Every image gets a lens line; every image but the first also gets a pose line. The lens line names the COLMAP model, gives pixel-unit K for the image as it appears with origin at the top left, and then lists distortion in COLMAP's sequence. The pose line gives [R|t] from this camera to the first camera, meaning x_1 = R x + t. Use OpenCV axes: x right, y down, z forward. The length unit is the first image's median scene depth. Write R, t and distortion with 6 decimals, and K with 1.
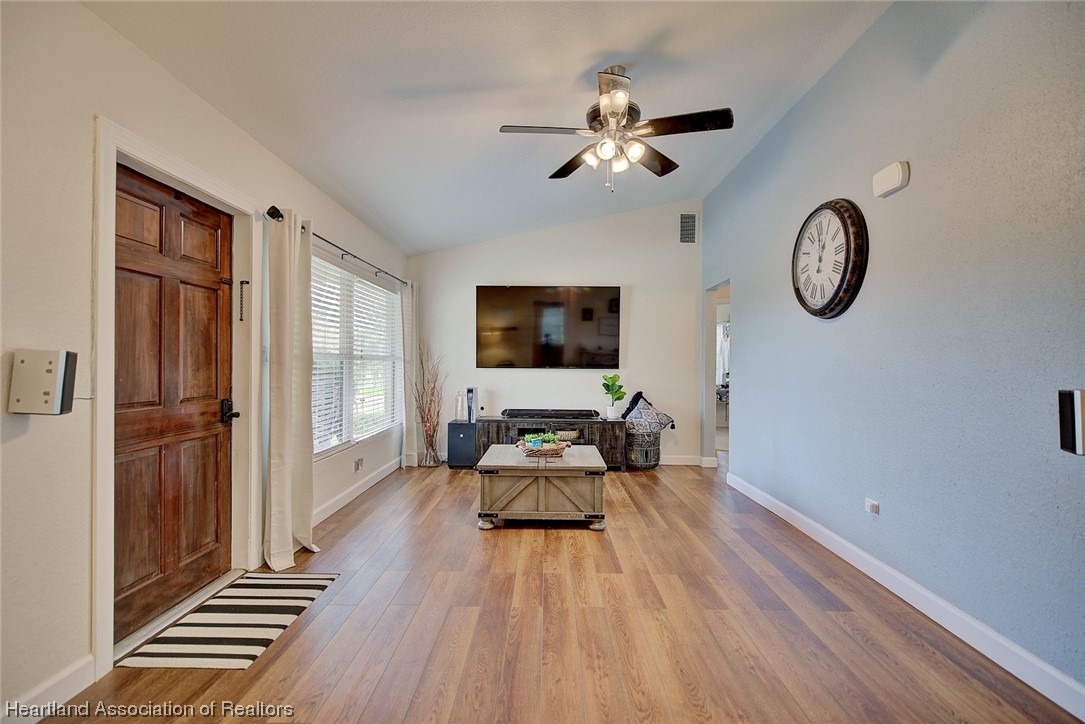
lens RADIAL K [[505.4, 0, 546.5], [0, 505.4, 365.3], [0, 0, 1]] dist [0.001741, -0.000631]
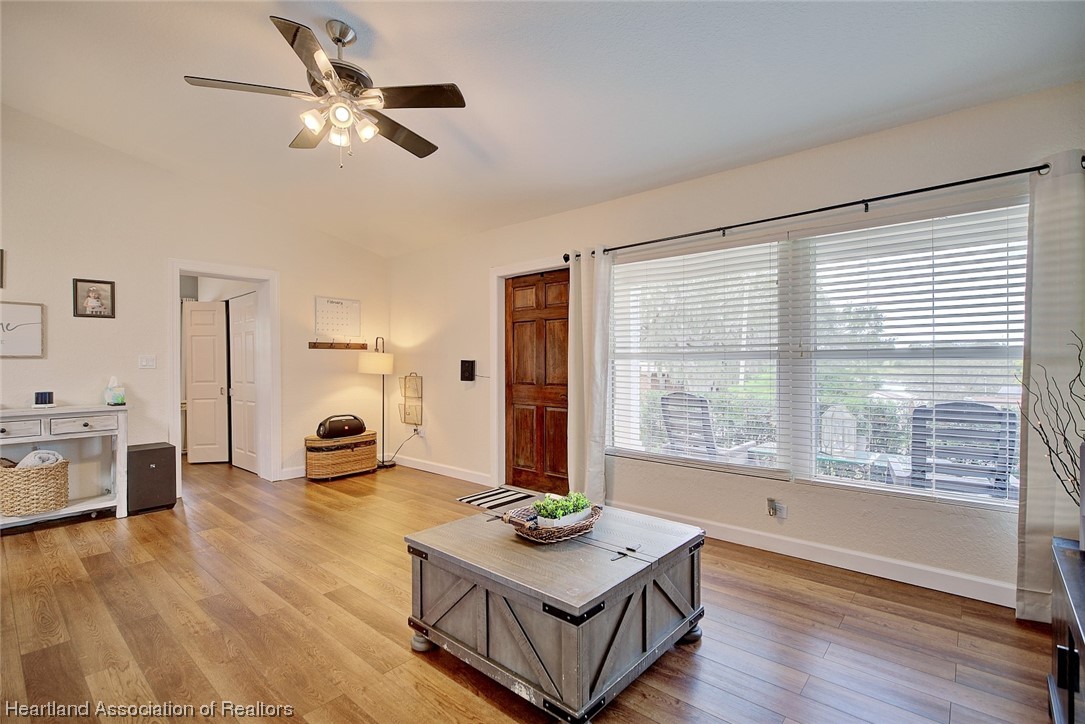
lens RADIAL K [[505.4, 0, 543.2], [0, 505.4, 363.1], [0, 0, 1]] dist [0.001741, -0.000631]
pose [[-0.660806, -0.004083, -0.750546, 0.469375], [-0.003348, 0.999991, -0.002492, -0.002059], [0.750549, 0.000867, -0.660814, 1.553305]]
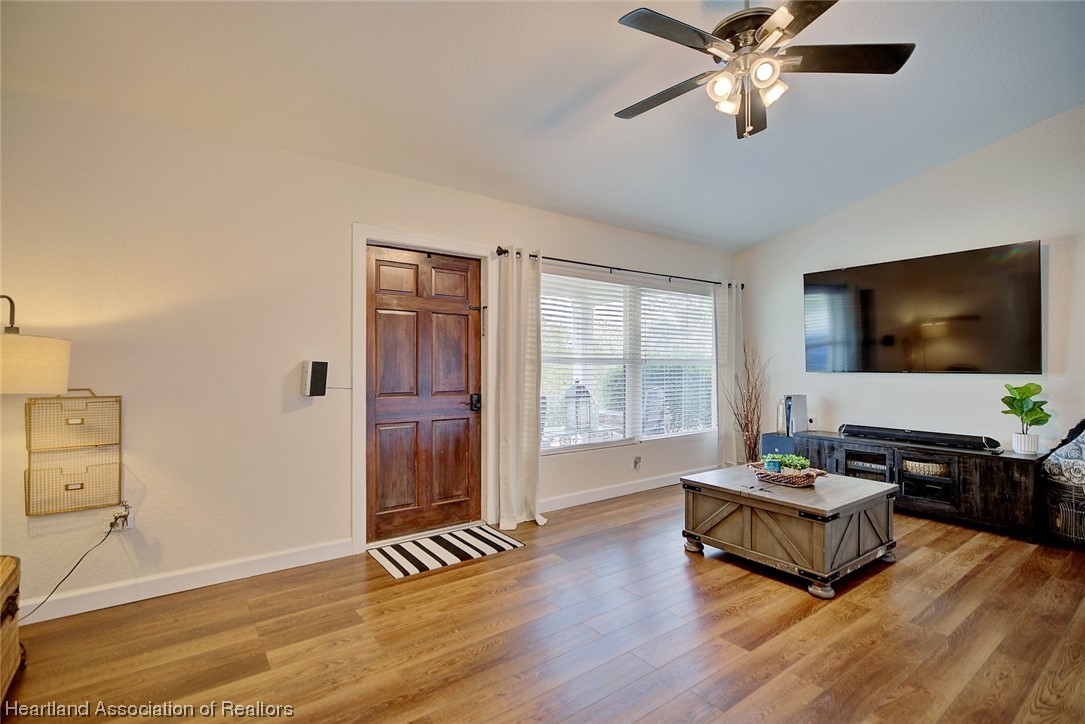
lens RADIAL K [[505.4, 0, 546.9], [0, 505.4, 368.2], [0, 0, 1]] dist [0.001741, -0.000631]
pose [[0.603318, -0.003421, -0.797494, 0.459678], [0.001738, 0.999994, -0.002974, 0.001368], [0.797499, 0.000408, 0.603320, 0.262763]]
